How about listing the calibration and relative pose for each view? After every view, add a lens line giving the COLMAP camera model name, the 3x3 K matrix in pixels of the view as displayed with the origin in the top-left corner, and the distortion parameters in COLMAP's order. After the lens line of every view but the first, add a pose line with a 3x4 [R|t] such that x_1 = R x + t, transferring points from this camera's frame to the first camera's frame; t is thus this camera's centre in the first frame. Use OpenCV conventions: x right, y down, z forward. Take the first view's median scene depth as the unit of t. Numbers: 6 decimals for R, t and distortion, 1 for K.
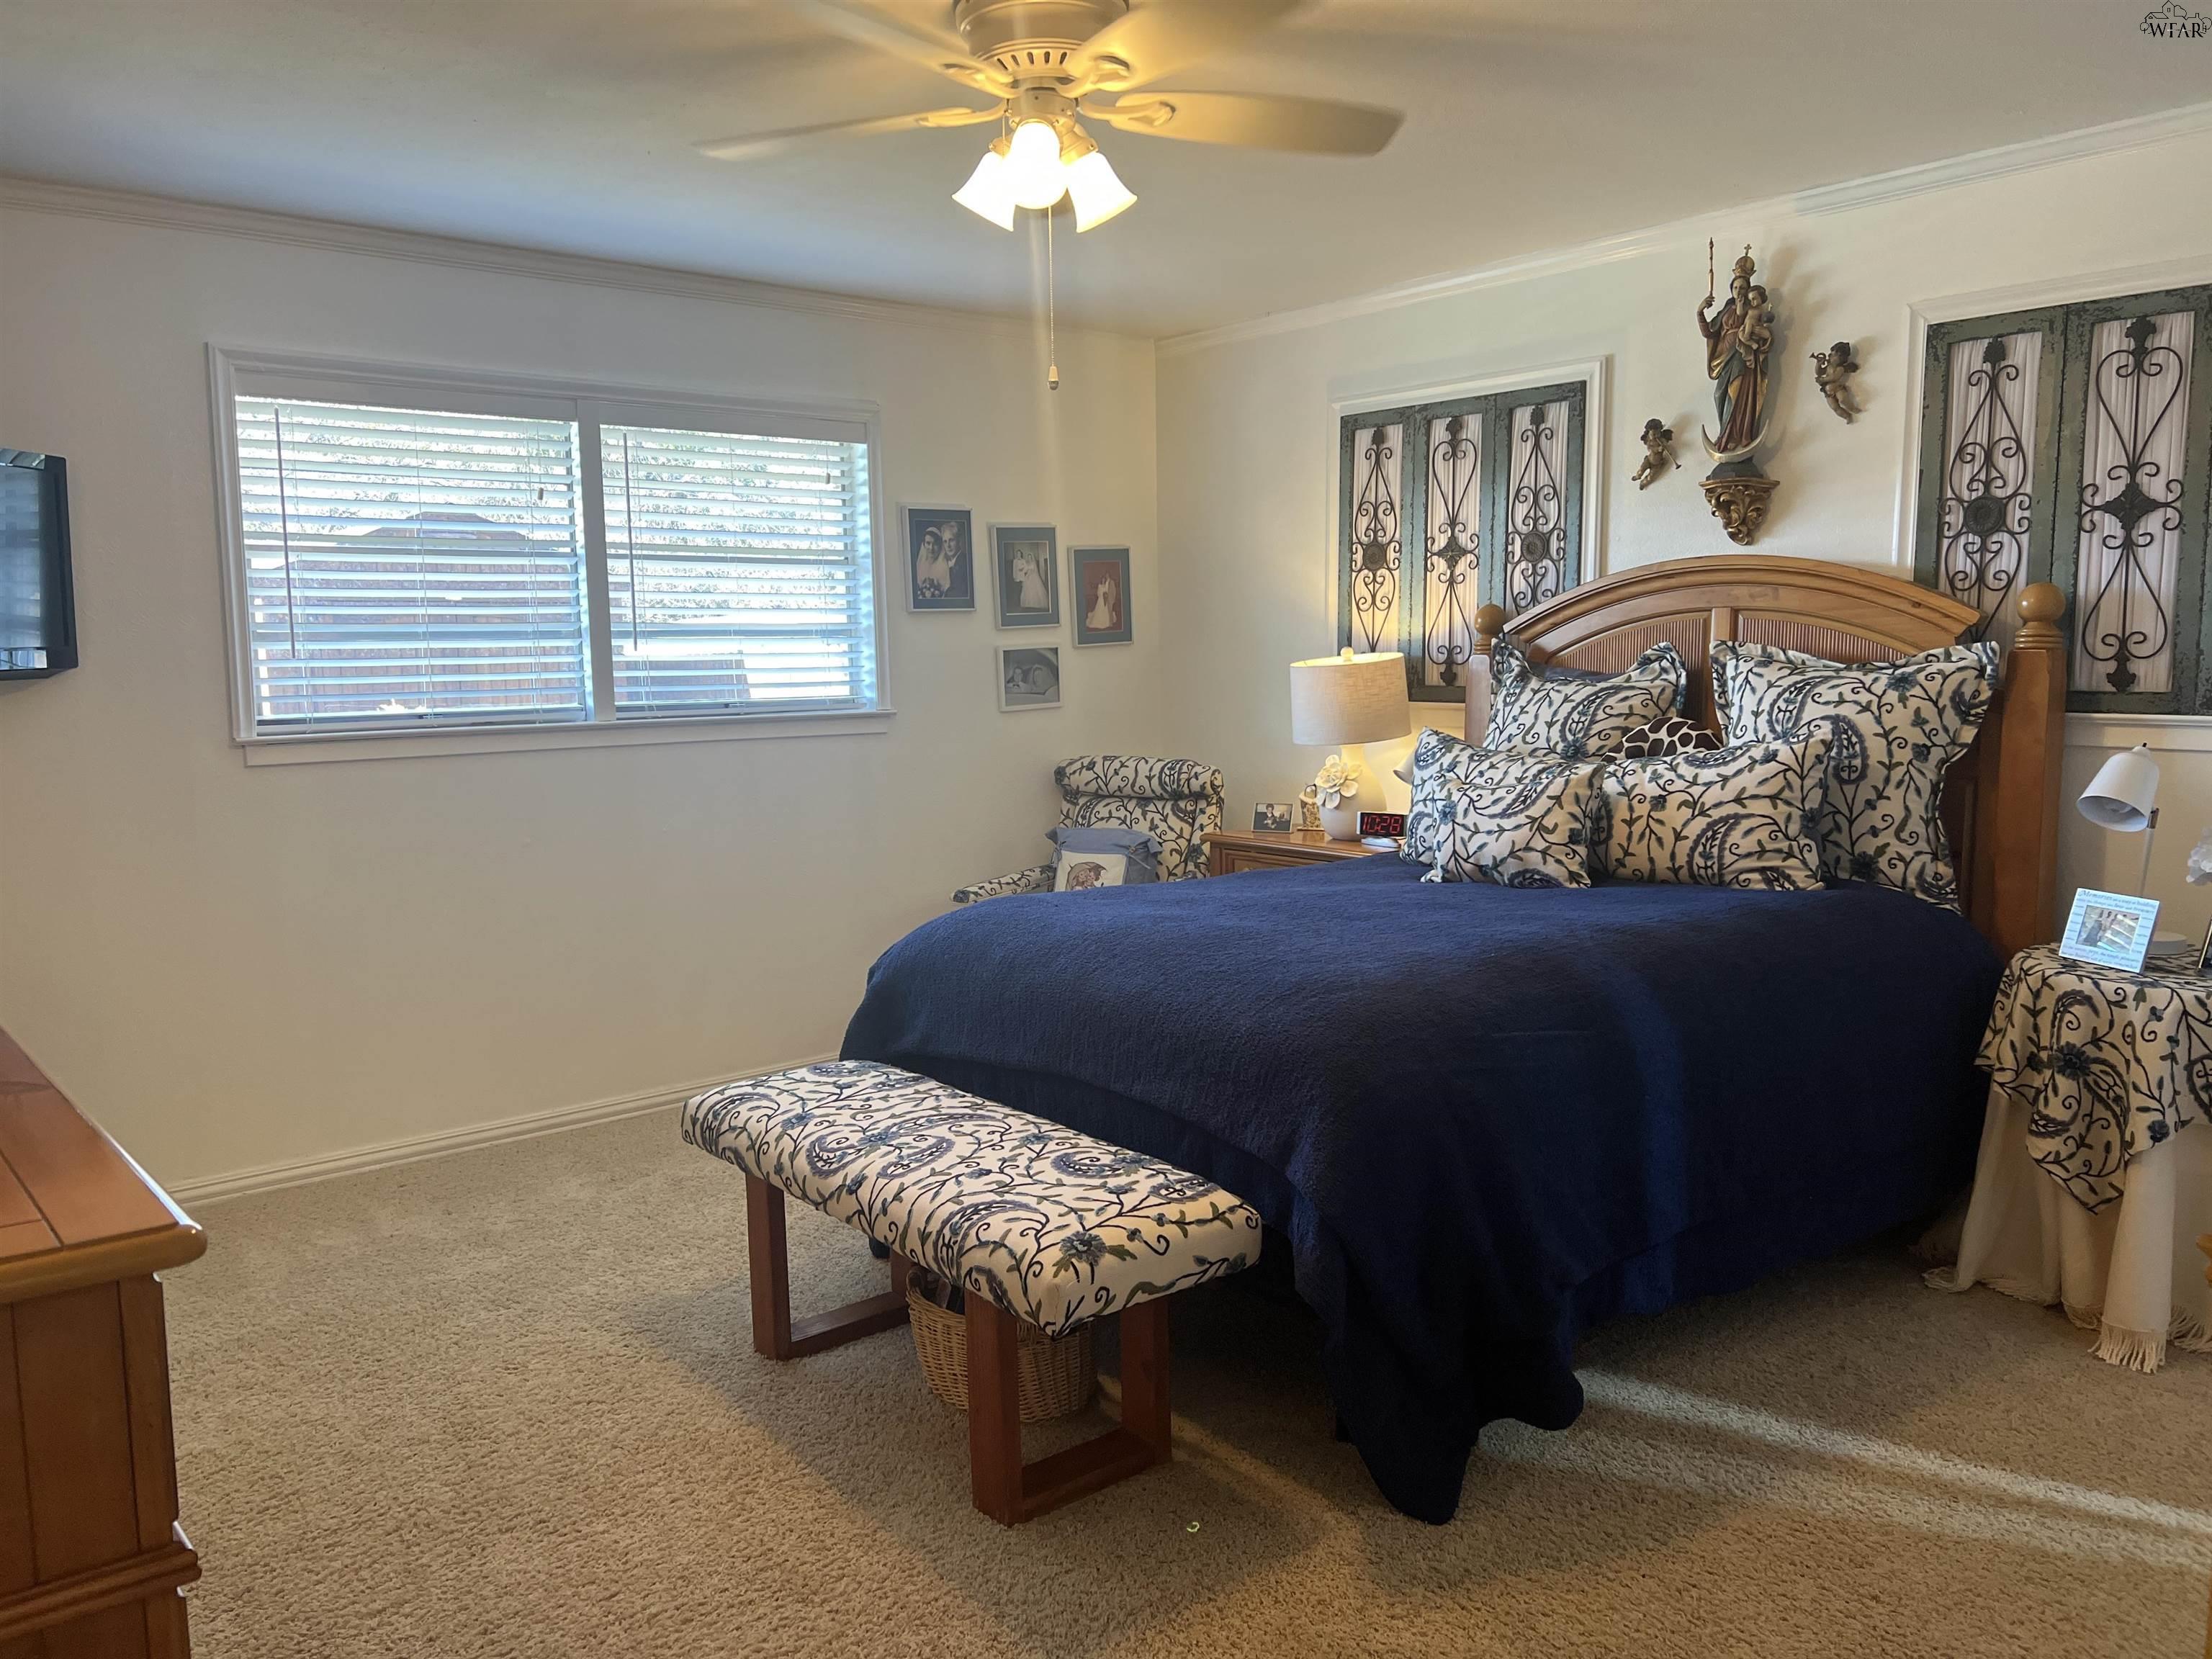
lens RADIAL K [[1668.6, 0, 1097.5], [0, 1668.6, 821.6], [0, 0, 1]] dist [0.056004, -0.065532]
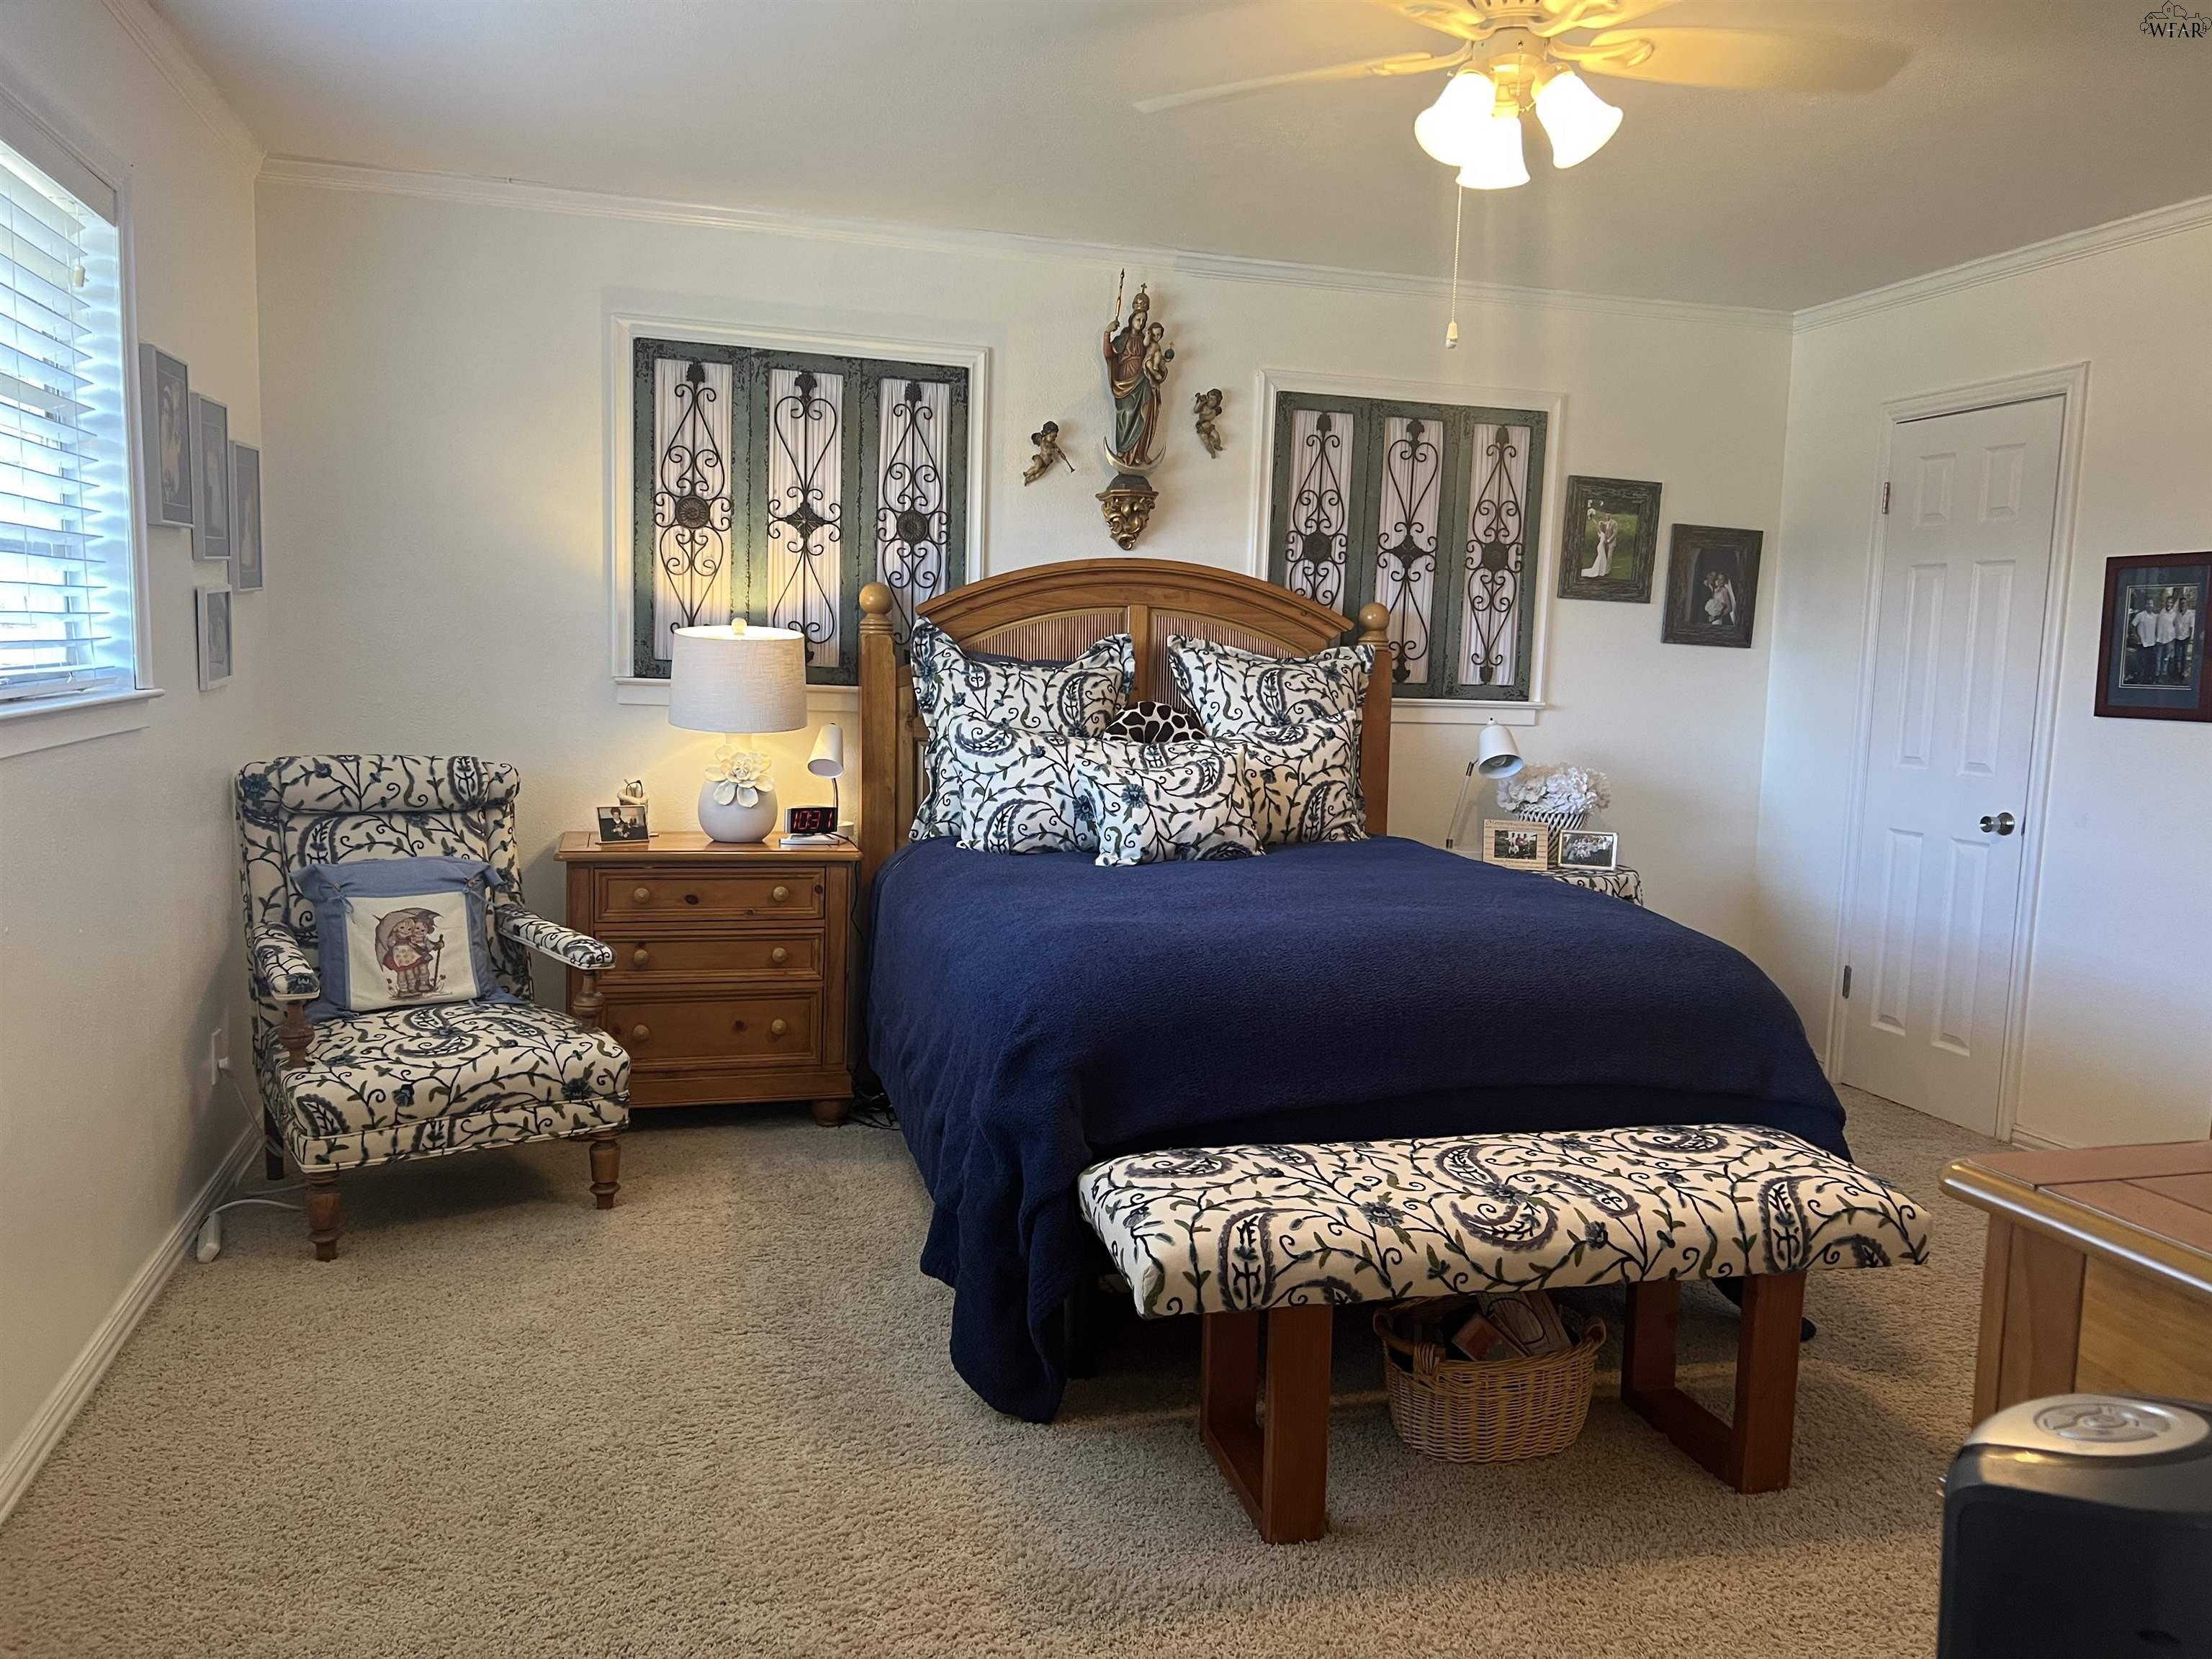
lens RADIAL K [[1668.6, 0, 1104.0], [0, 1668.6, 848.4], [0, 0, 1]] dist [0.056004, -0.065532]
pose [[0.399536, -0.084815, 0.912785, -0.713042], [0.056271, 0.996102, 0.067926, -0.042874], [-0.914989, 0.024225, 0.402752, 0.598559]]
